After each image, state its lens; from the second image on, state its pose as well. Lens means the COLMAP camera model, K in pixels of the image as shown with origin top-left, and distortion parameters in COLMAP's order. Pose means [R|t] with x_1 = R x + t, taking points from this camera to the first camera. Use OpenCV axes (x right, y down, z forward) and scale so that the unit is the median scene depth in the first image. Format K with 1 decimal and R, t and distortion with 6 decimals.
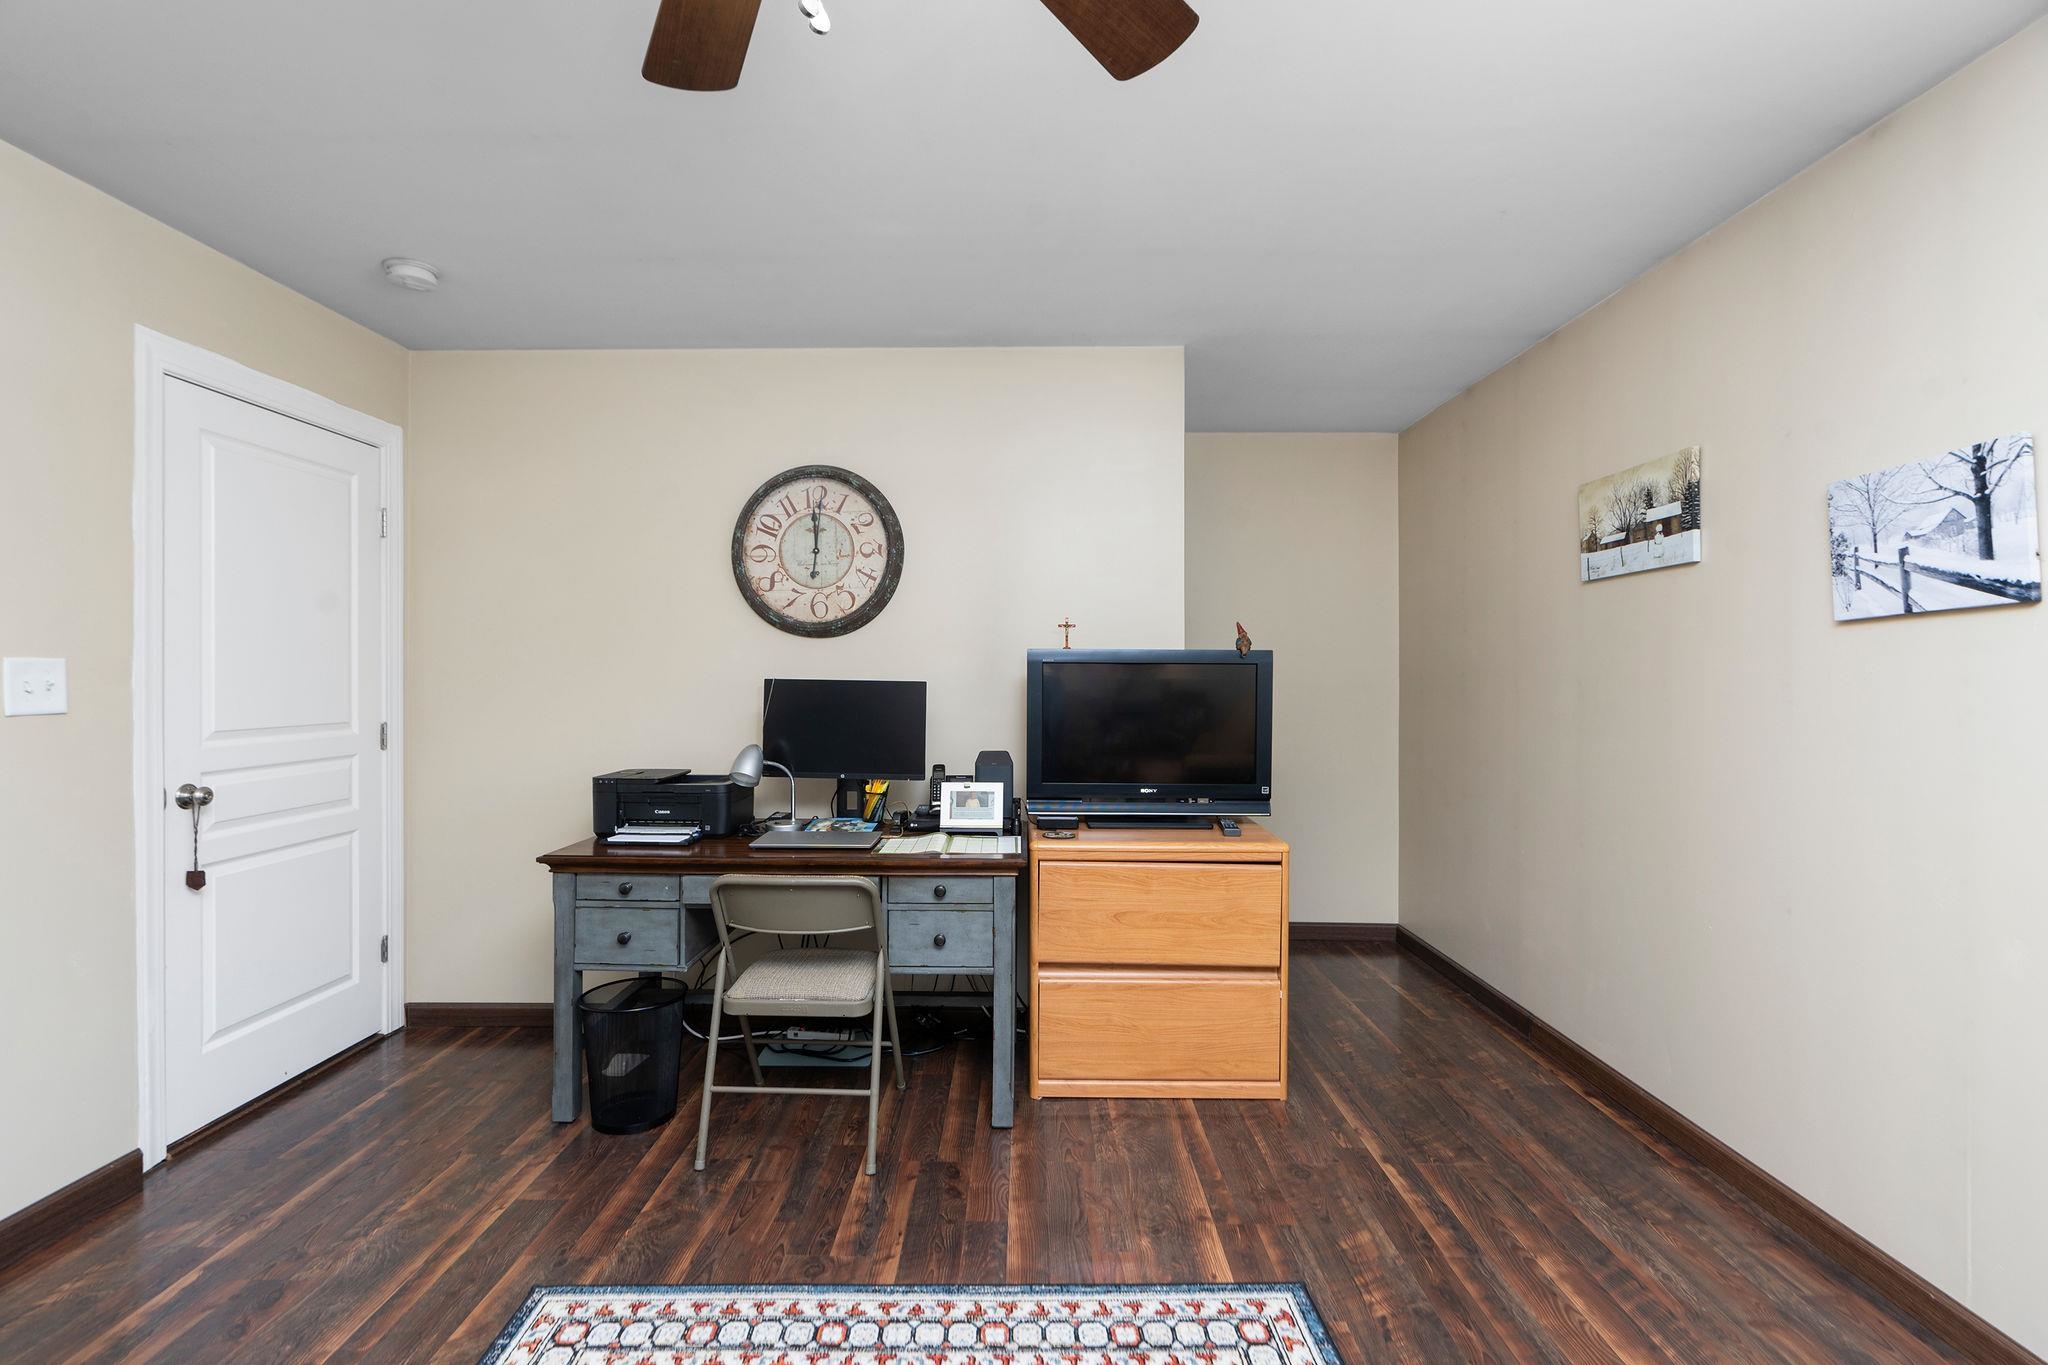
lens RADIAL K [[937.8, 0, 1025.5], [0, 937.8, 675.7], [0, 0, 1]] dist [-0.003859, 0.000187]
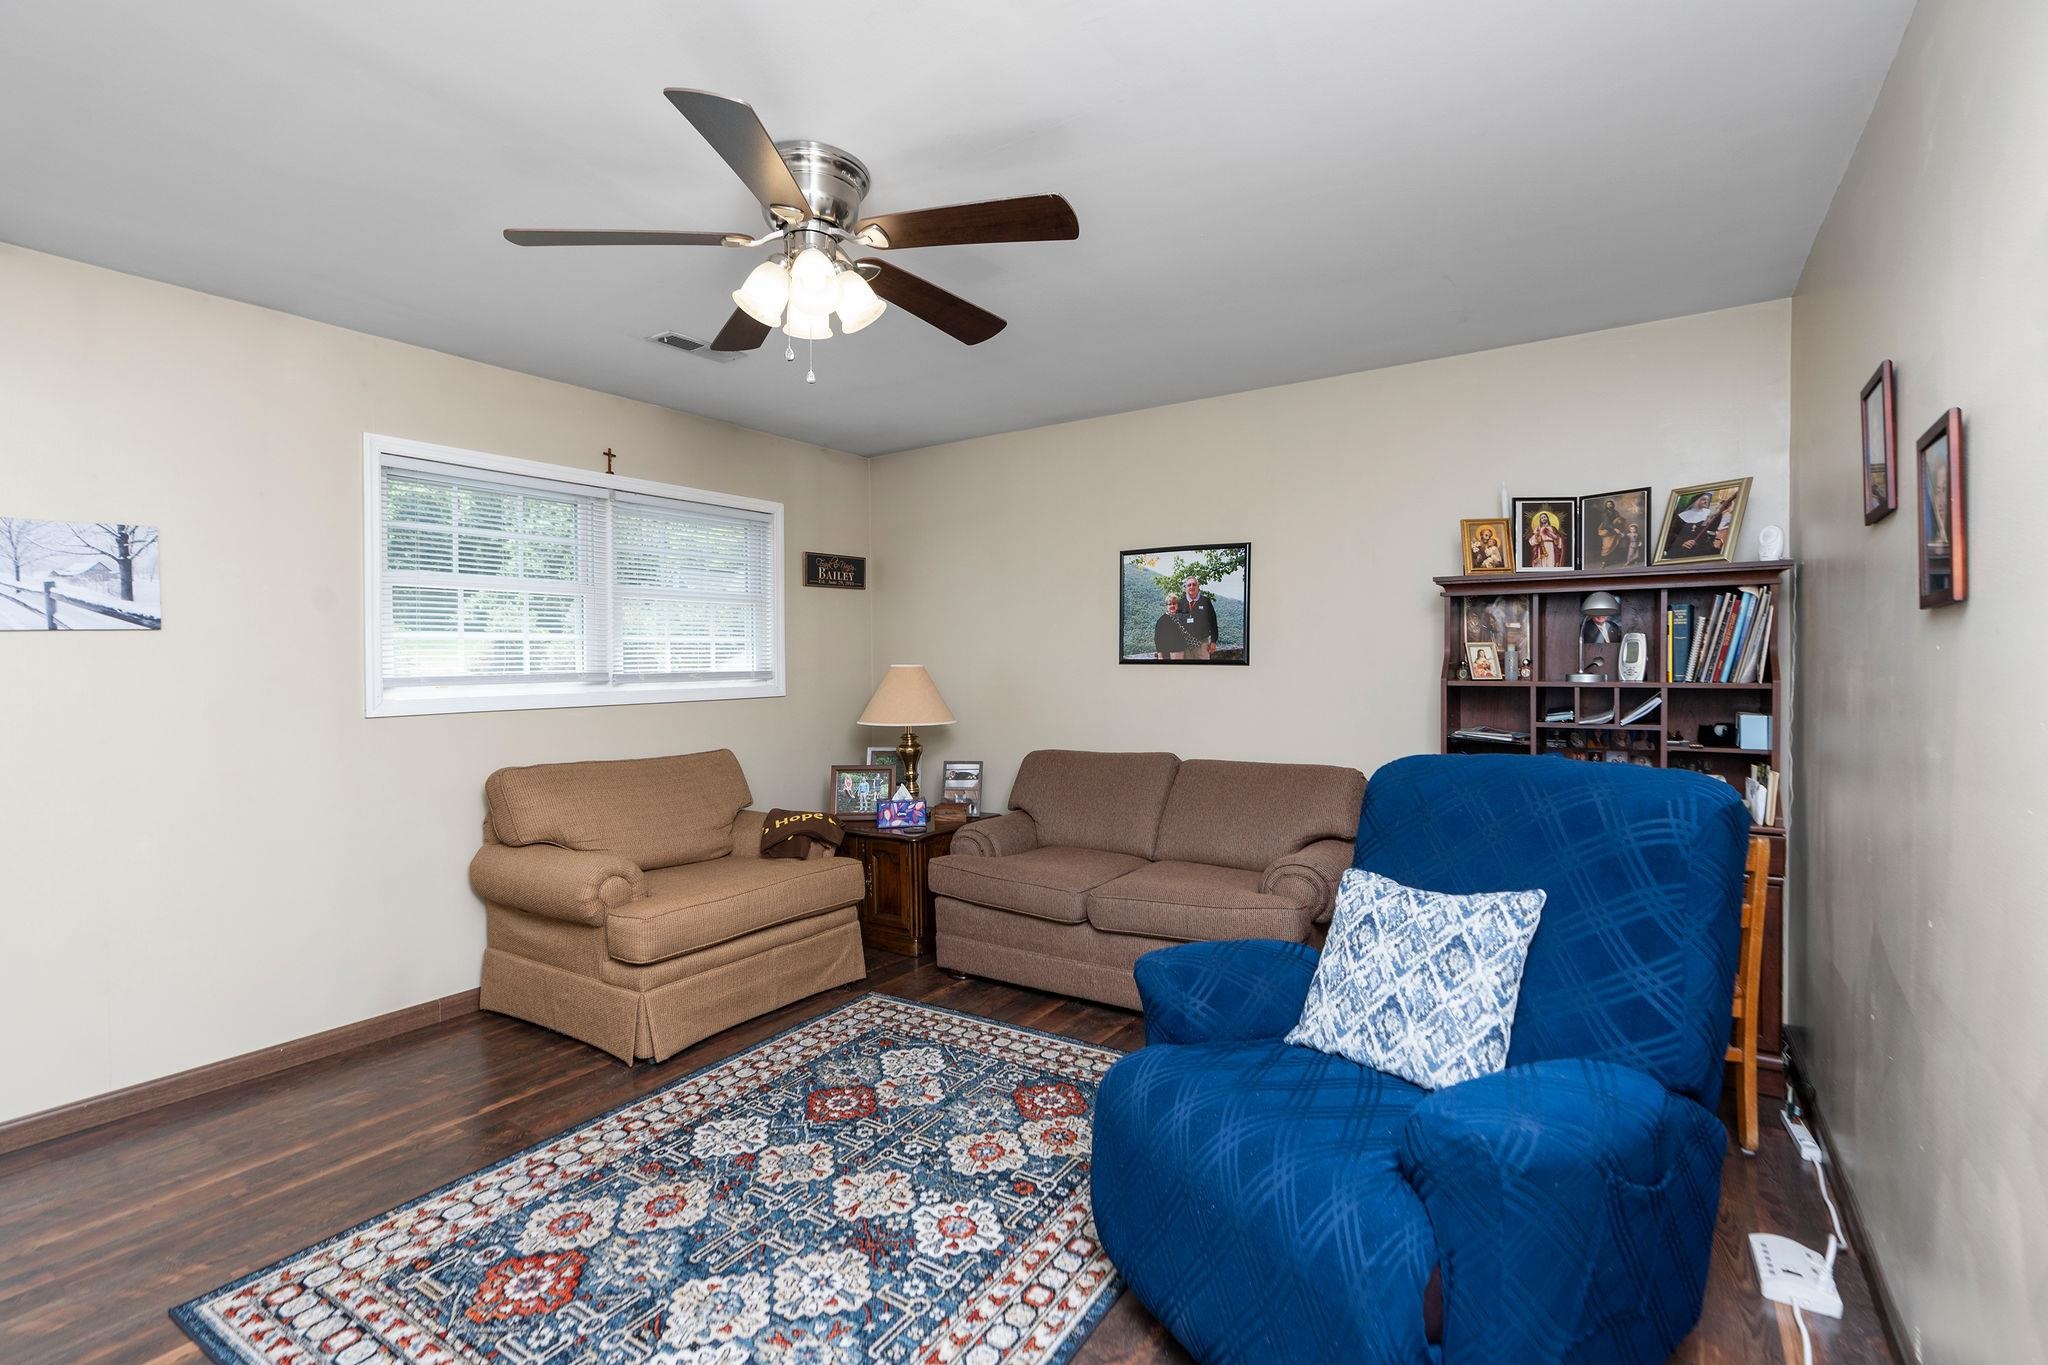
lens RADIAL K [[937.8, 0, 1025.4], [0, 937.8, 664.5], [0, 0, 1]] dist [-0.003859, 0.000187]
pose [[-0.837490, -0.001381, 0.546451, -1.041943], [0.004973, 0.999936, 0.010149, -0.023458], [-0.546430, 0.011217, -0.837429, 1.421086]]
